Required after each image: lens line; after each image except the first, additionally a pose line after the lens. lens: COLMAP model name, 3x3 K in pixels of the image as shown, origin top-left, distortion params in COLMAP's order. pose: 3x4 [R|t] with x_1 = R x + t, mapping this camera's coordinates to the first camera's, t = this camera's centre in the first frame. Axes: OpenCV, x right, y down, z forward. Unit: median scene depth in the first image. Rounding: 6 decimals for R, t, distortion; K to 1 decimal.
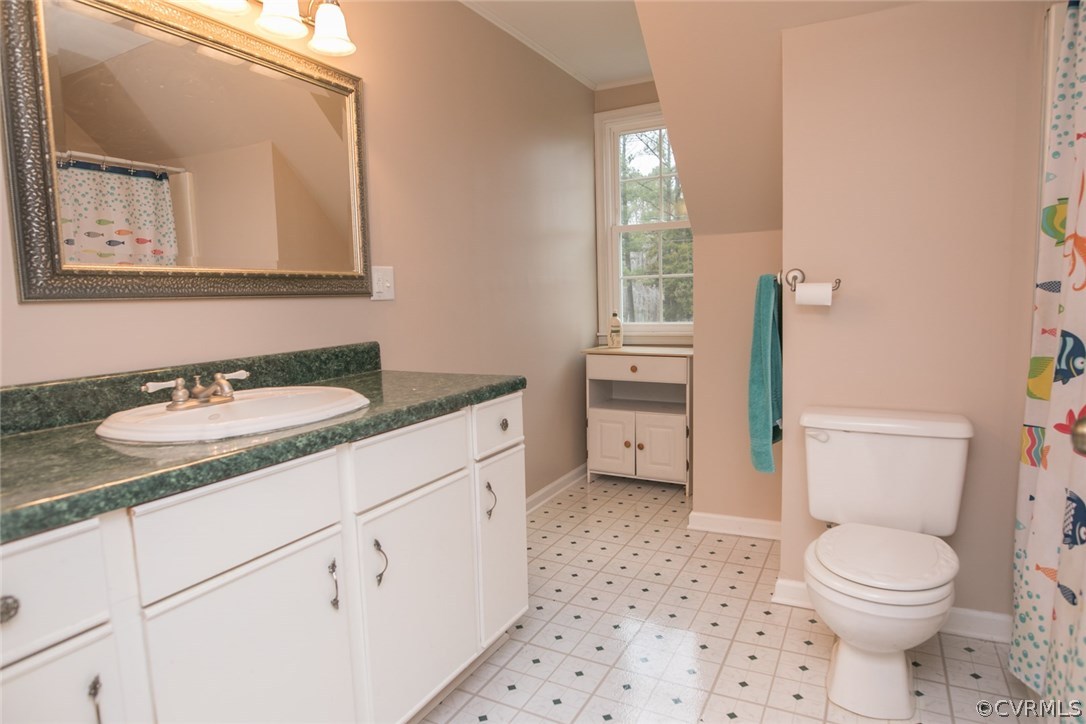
lens RADIAL K [[626.2, 0, 543.0], [0, 626.2, 362.0], [0, 0, 1]] dist [-0.025097, -0.000057]
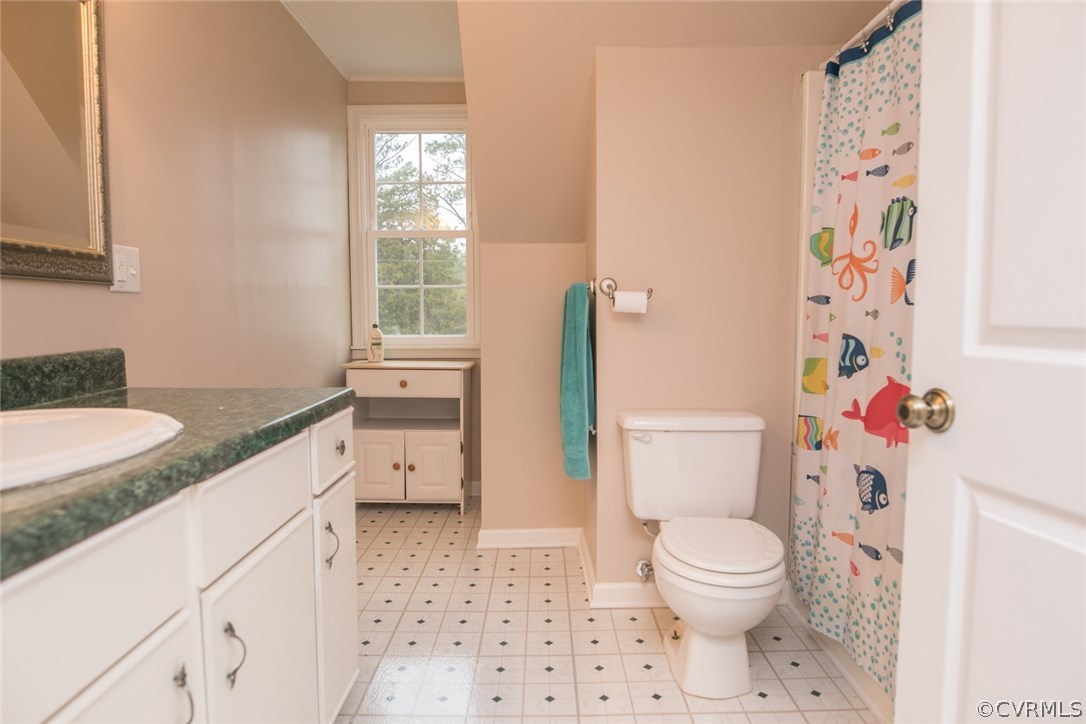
lens RADIAL K [[626.2, 0, 543.0], [0, 626.2, 362.0], [0, 0, 1]] dist [-0.025097, -0.000057]
pose [[0.879930, -0.008546, 0.475027, -0.200934], [0.025138, 0.999275, -0.028588, 0.018379], [-0.474438, 0.037096, 0.879507, 0.157492]]
